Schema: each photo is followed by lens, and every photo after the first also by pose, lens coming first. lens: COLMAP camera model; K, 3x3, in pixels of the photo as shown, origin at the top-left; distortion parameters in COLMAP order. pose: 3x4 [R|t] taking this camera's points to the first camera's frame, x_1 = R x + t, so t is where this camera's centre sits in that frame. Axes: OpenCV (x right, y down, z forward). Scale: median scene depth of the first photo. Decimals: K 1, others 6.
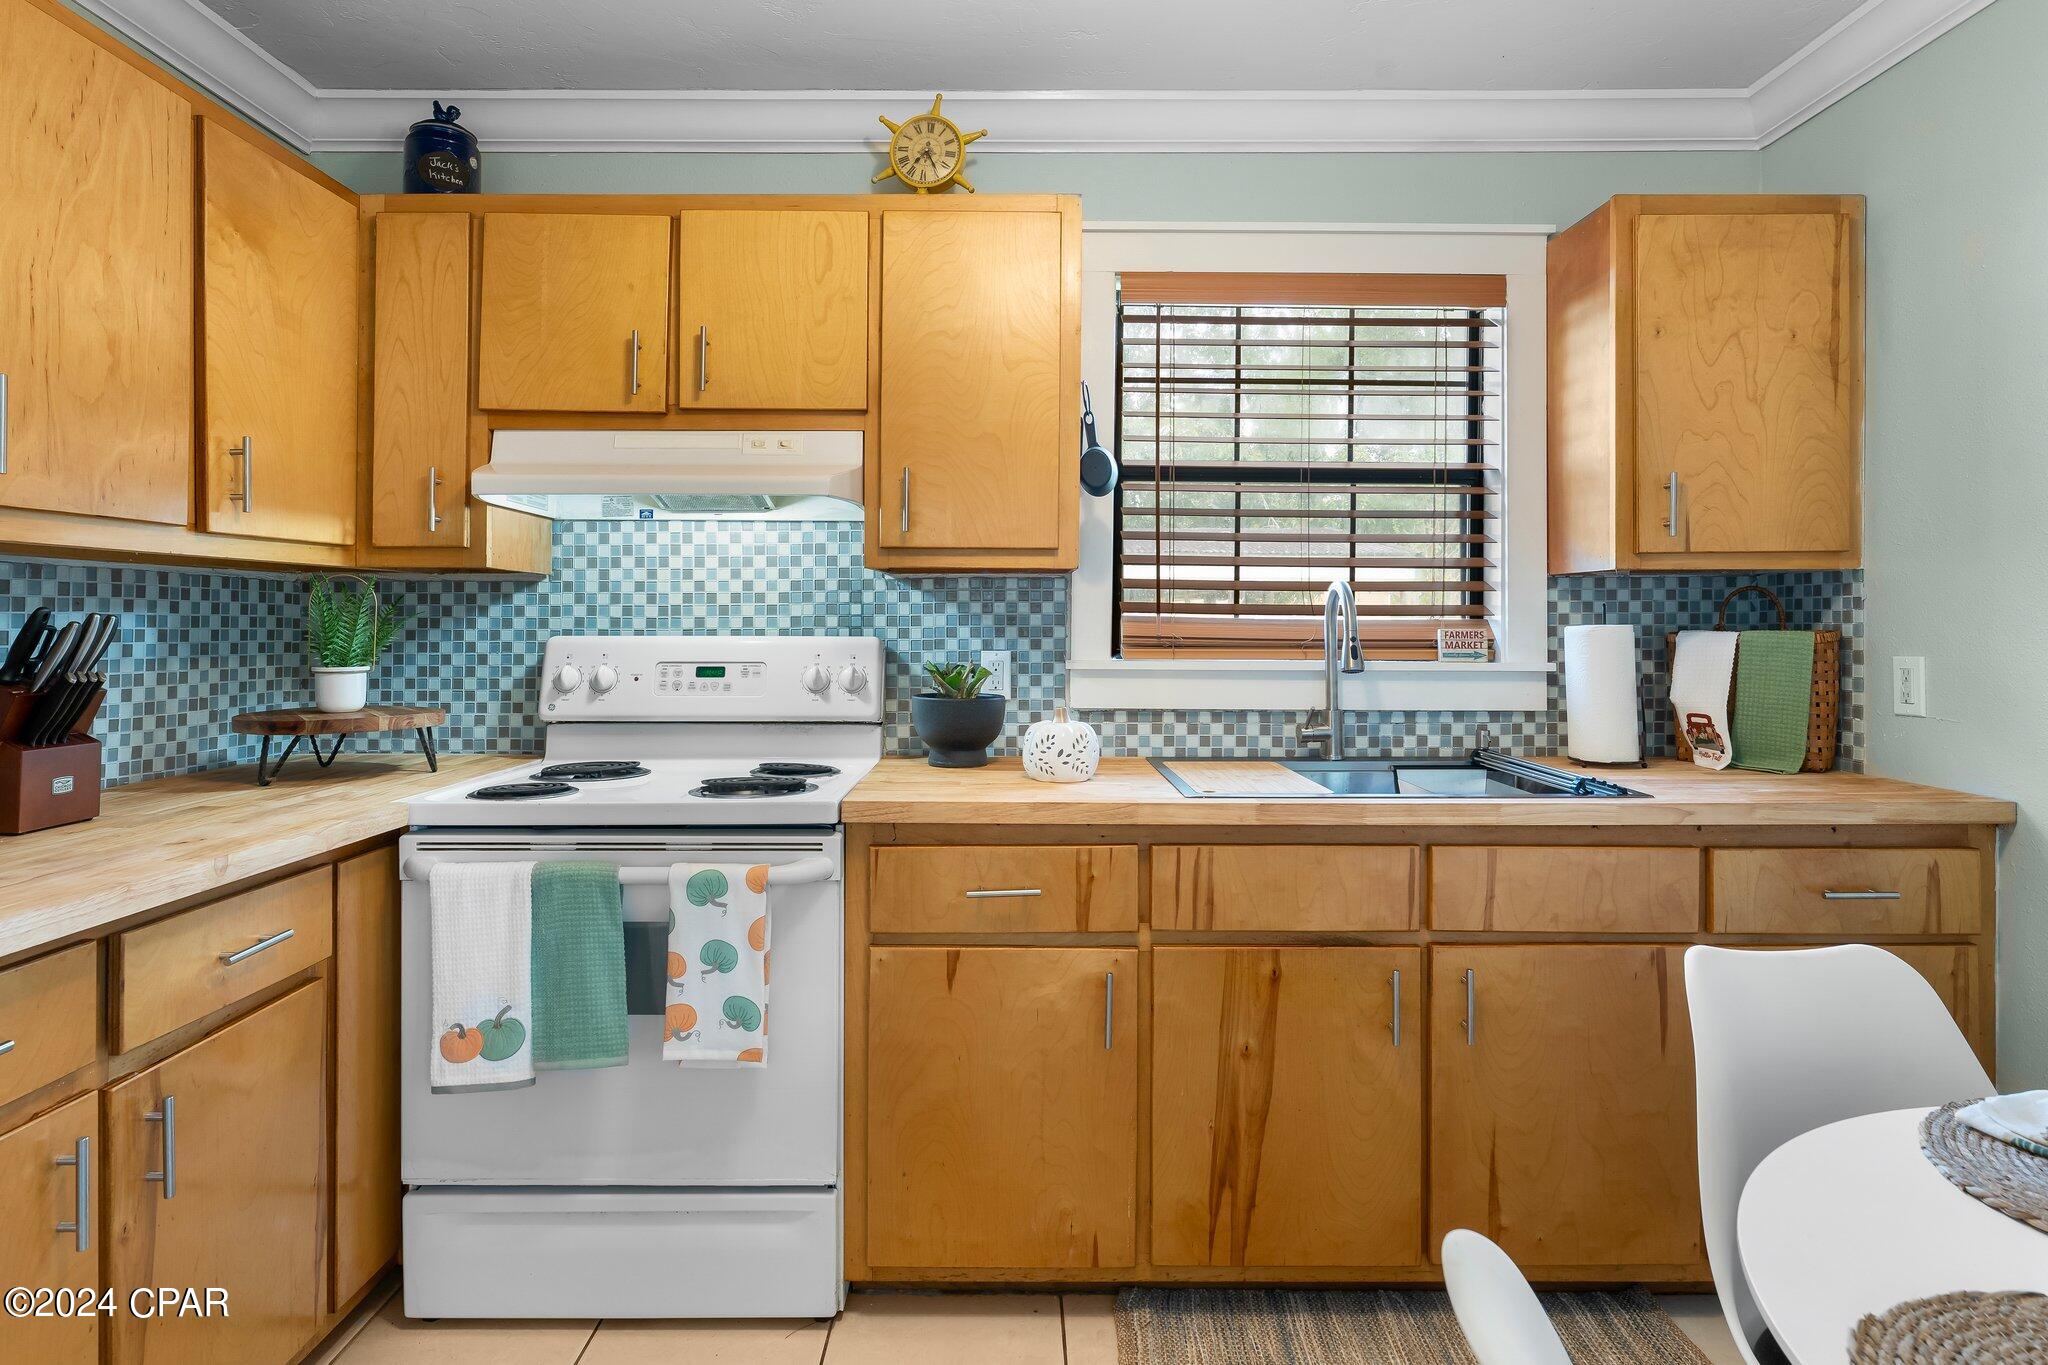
lens RADIAL K [[1094.0, 0, 1010.2], [0, 1094.0, 613.9], [0, 0, 1]] dist [-0.004584, 0.000292]
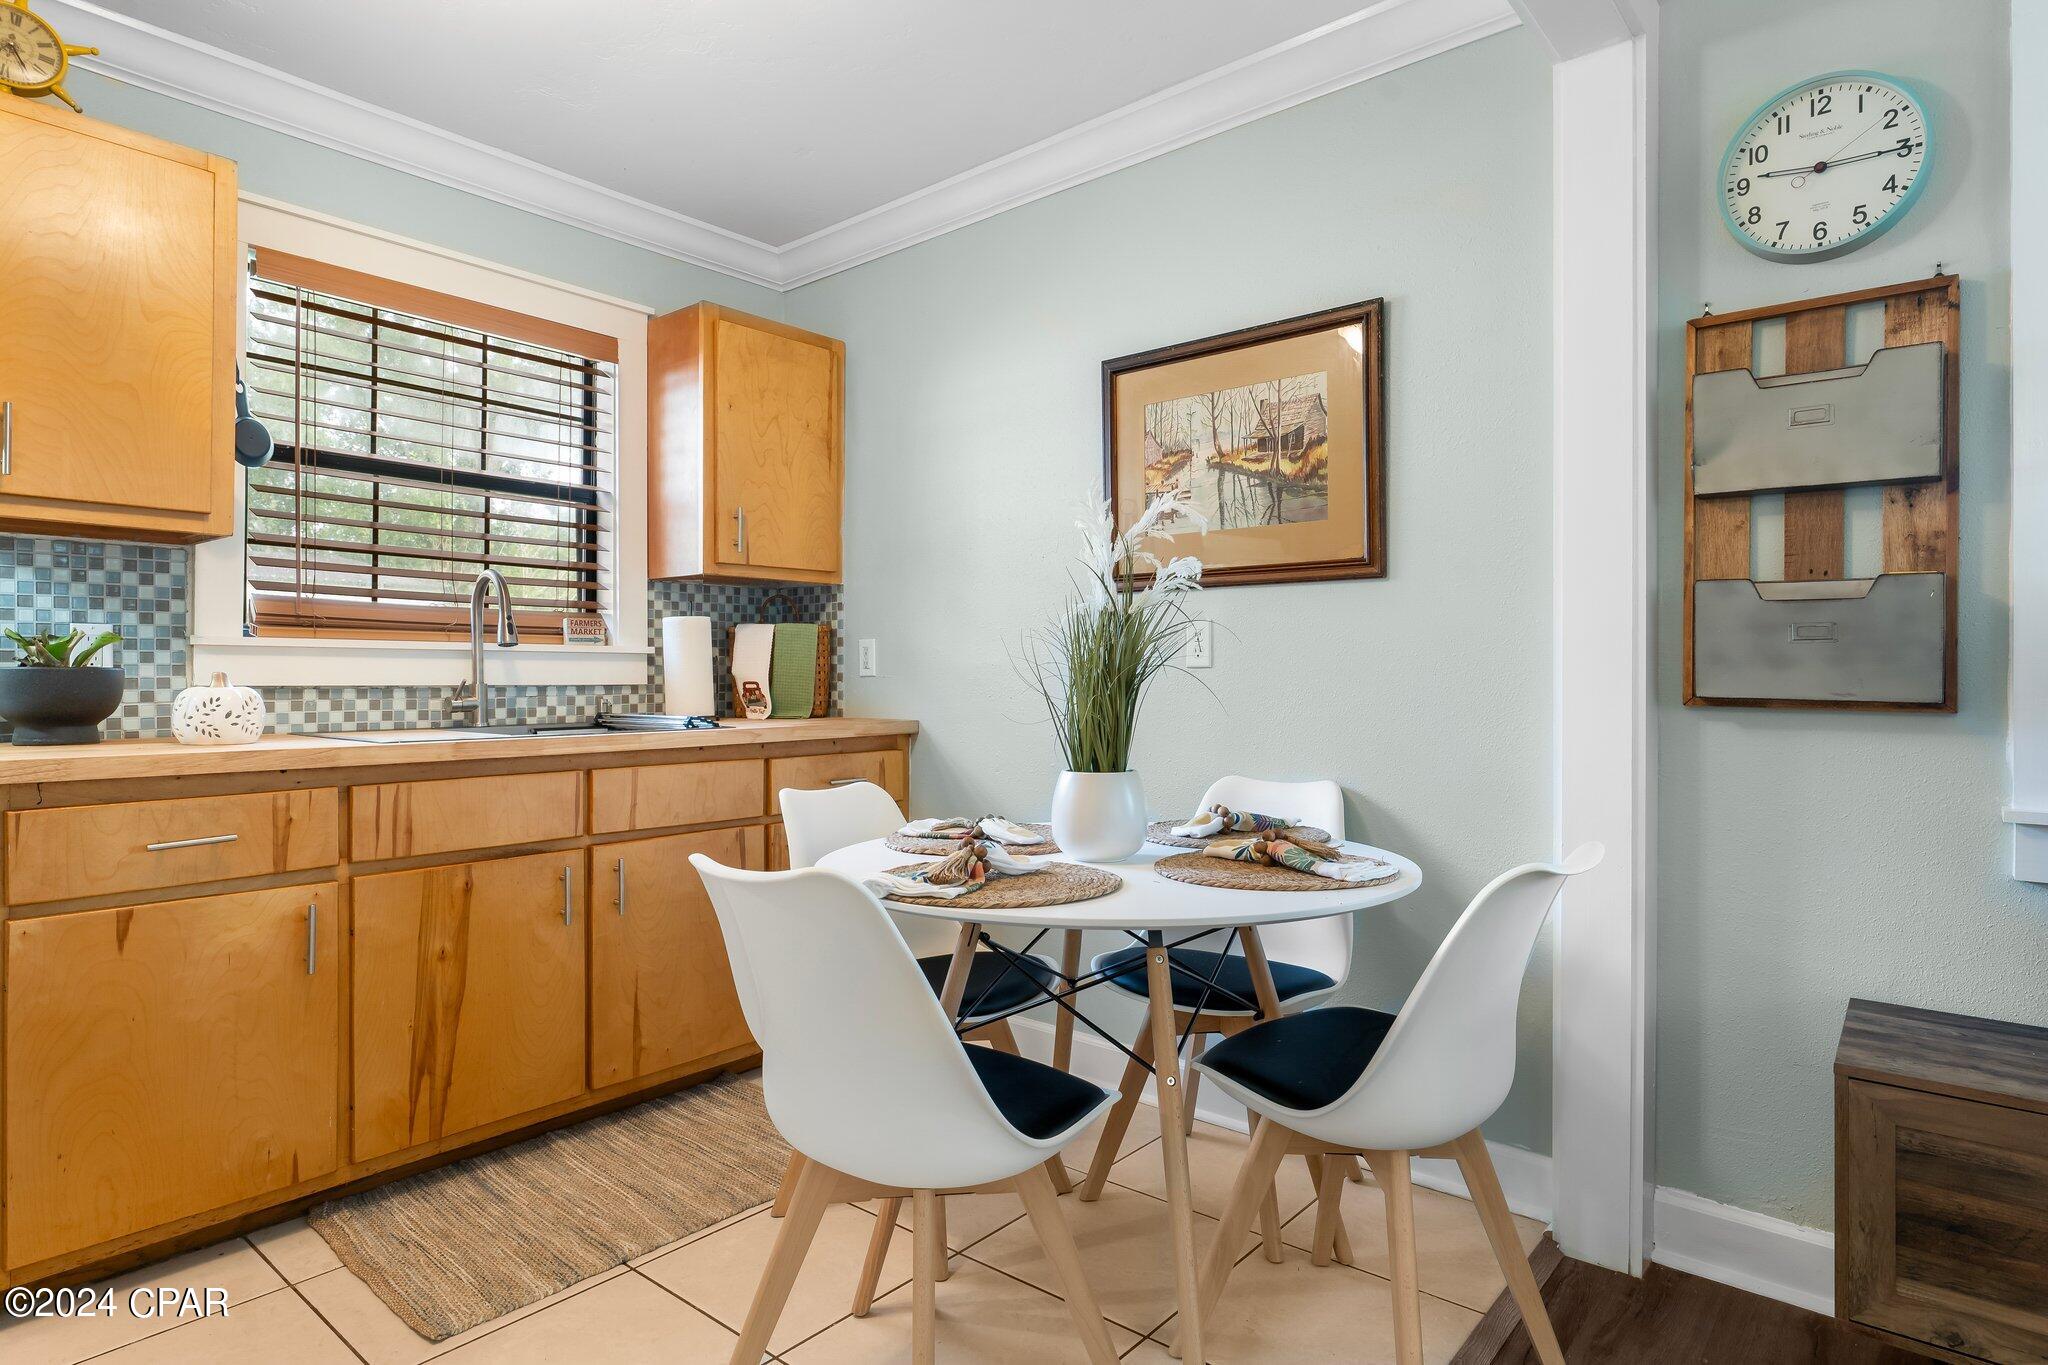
lens RADIAL K [[1094.0, 0, 1037.4], [0, 1094.0, 674.6], [0, 0, 1]] dist [-0.004584, 0.000292]
pose [[0.638259, -0.002714, 0.769817, -0.230328], [-0.002638, 0.999980, 0.005713, 0.075882], [-0.769817, -0.005677, 0.638239, -0.196411]]
